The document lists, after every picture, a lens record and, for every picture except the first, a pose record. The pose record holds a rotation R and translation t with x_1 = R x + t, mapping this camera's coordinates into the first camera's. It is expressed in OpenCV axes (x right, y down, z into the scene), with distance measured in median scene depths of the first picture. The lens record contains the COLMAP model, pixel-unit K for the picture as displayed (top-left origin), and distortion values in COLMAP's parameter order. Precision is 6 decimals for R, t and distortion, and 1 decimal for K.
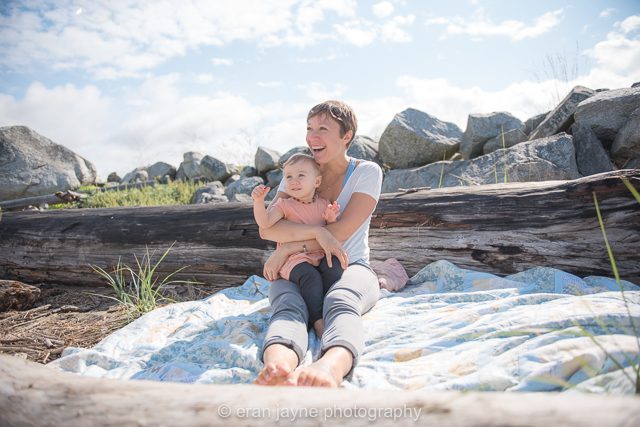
lens RADIAL K [[459.3, 0, 311.4], [0, 459.3, 222.1], [0, 0, 1]] dist [-0.041639, -0.009358]
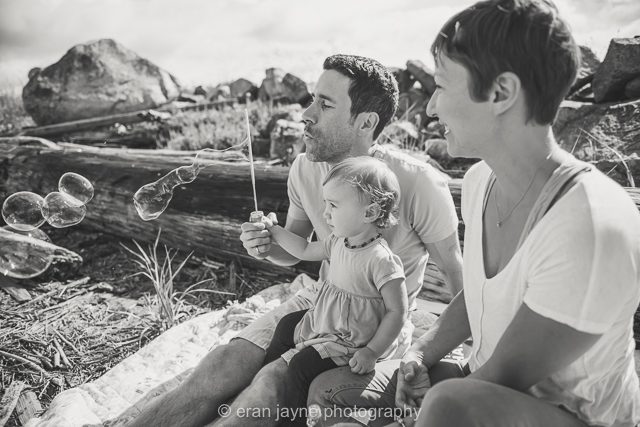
lens RADIAL K [[459.3, 0, 311.8], [0, 459.3, 208.4], [0, 0, 1]] dist [-0.041639, -0.009358]
pose [[0.978398, 0.058846, -0.198177, 0.015972], [-0.021399, 0.982310, 0.186037, -0.052351], [0.205618, -0.177777, 0.962349, 0.084341]]
